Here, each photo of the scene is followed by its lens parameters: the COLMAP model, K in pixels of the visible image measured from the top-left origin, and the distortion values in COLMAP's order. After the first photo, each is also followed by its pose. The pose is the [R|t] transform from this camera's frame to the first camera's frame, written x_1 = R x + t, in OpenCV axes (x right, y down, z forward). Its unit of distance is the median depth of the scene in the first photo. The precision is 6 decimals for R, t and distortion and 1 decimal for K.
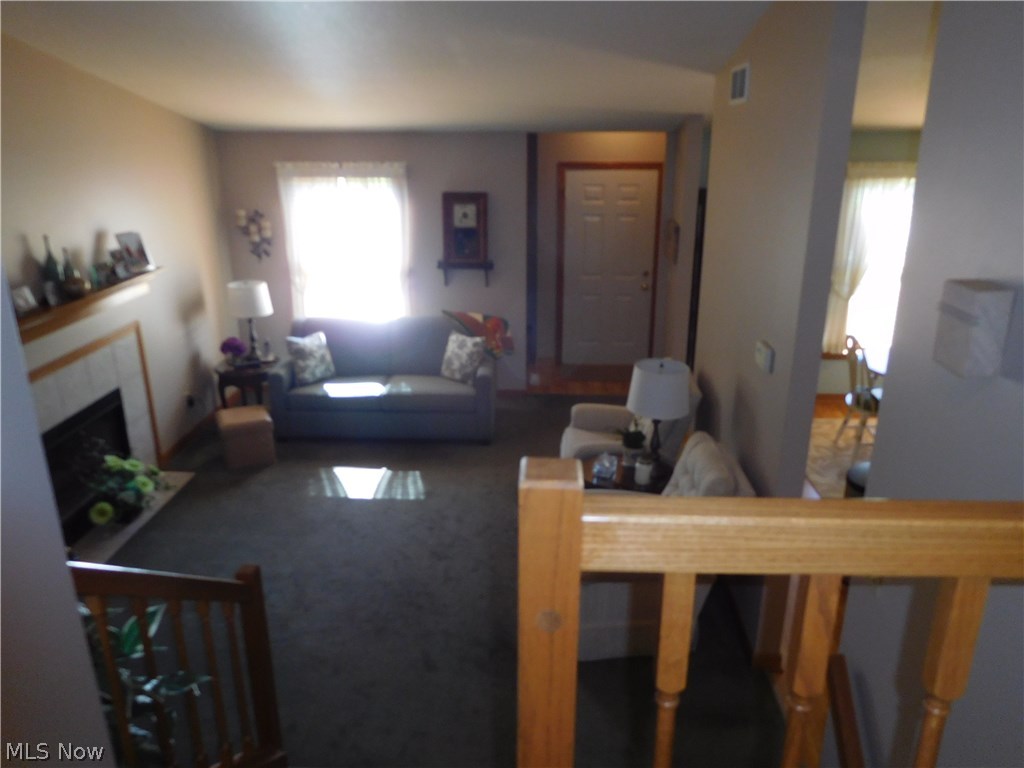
lens RADIAL K [[761.2, 0, 509.2], [0, 761.2, 386.8], [0, 0, 1]] dist [-0.004741, -0.003579]
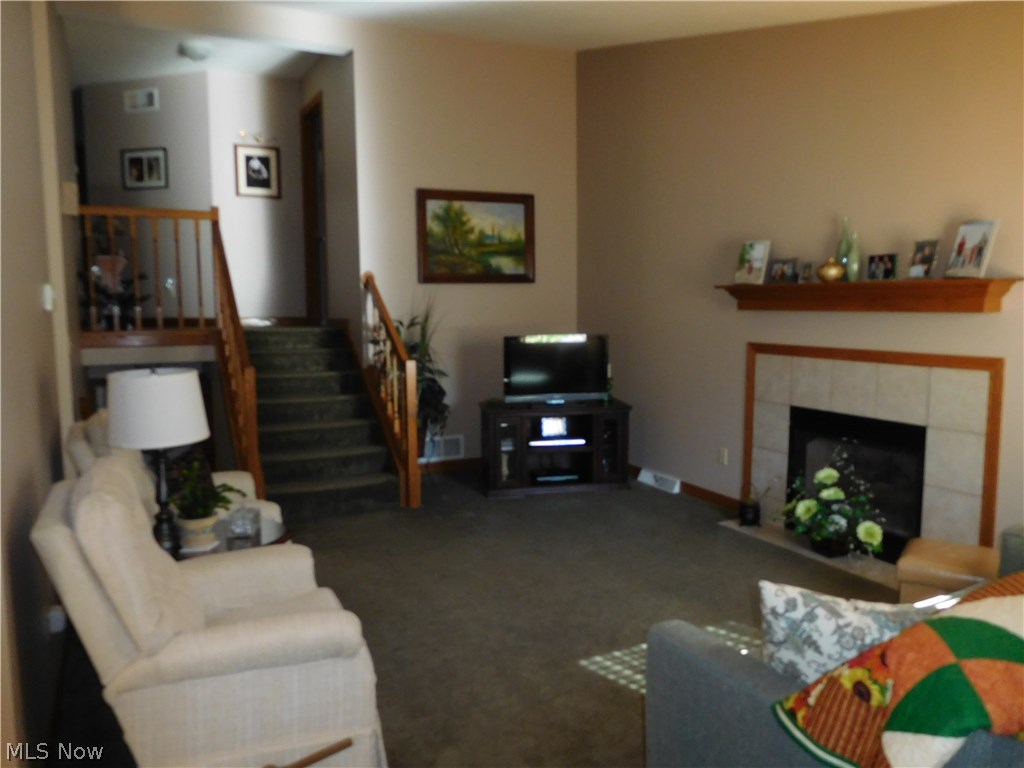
lens RADIAL K [[761.2, 0, 509.2], [0, 761.2, 386.8], [0, 0, 1]] dist [-0.004741, -0.003579]
pose [[-0.866783, 0.066200, -0.494272, 0.168579], [-0.154987, 0.906305, 0.393180, -0.211965], [0.473990, 0.417408, -0.775309, 1.090680]]
